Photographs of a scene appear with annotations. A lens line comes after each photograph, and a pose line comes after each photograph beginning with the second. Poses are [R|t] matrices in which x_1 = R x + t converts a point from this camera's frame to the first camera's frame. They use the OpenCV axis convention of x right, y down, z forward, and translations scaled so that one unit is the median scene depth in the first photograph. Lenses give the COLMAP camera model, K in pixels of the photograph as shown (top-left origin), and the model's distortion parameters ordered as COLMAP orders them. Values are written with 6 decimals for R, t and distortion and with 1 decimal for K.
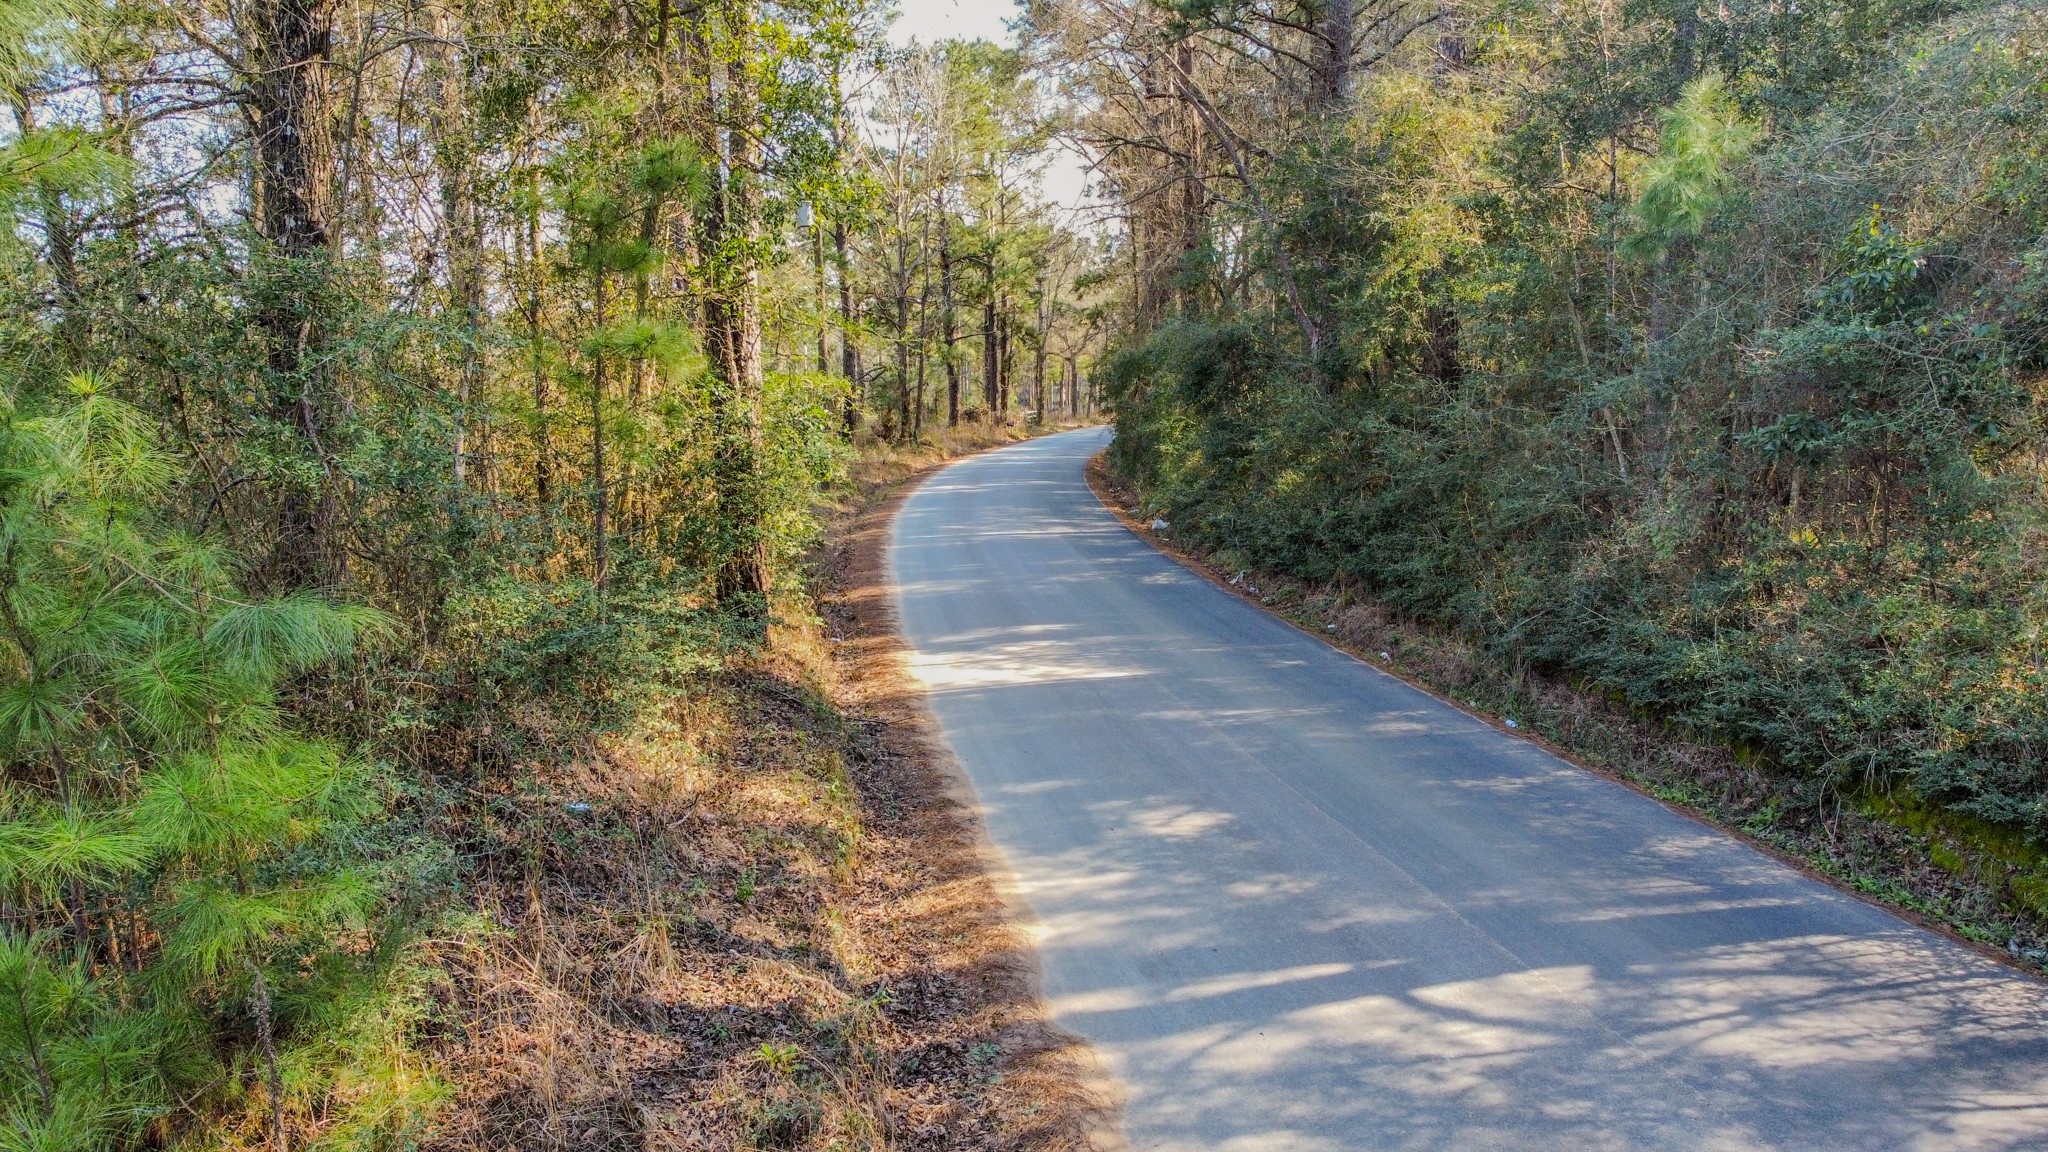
lens RADIAL K [[1505.3, 0, 1022.4], [0, 1505.3, 572.3], [0, 0, 1]] dist [-0.019887, -0.005071]
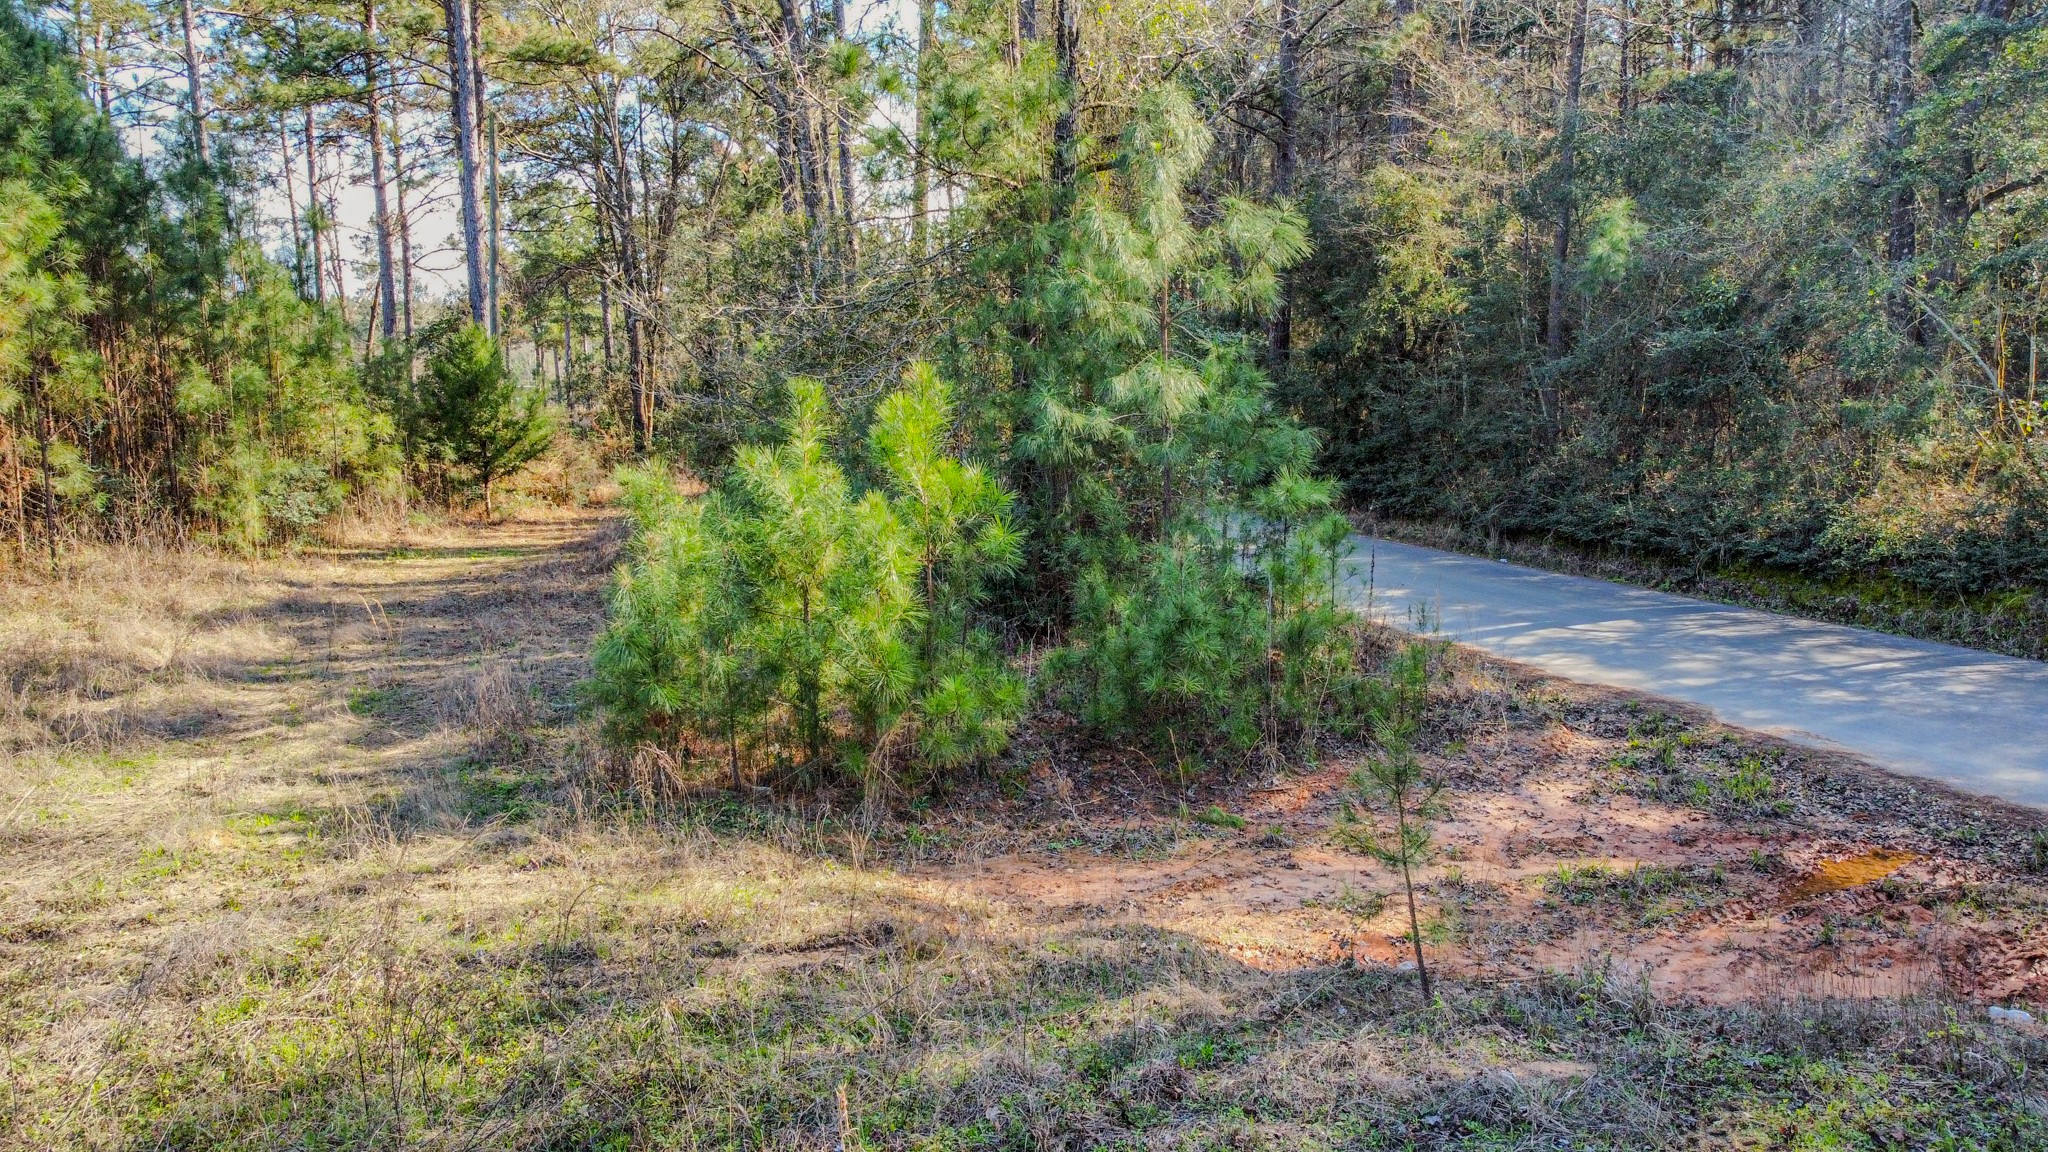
lens RADIAL K [[1505.3, 0, 1025.4], [0, 1505.3, 579.2], [0, 0, 1]] dist [-0.019887, -0.005071]
pose [[0.983541, -0.025530, 0.178873, -0.612893], [0.024014, 0.999655, 0.010634, 0.106258], [-0.179083, -0.006163, 0.983815, -0.696780]]
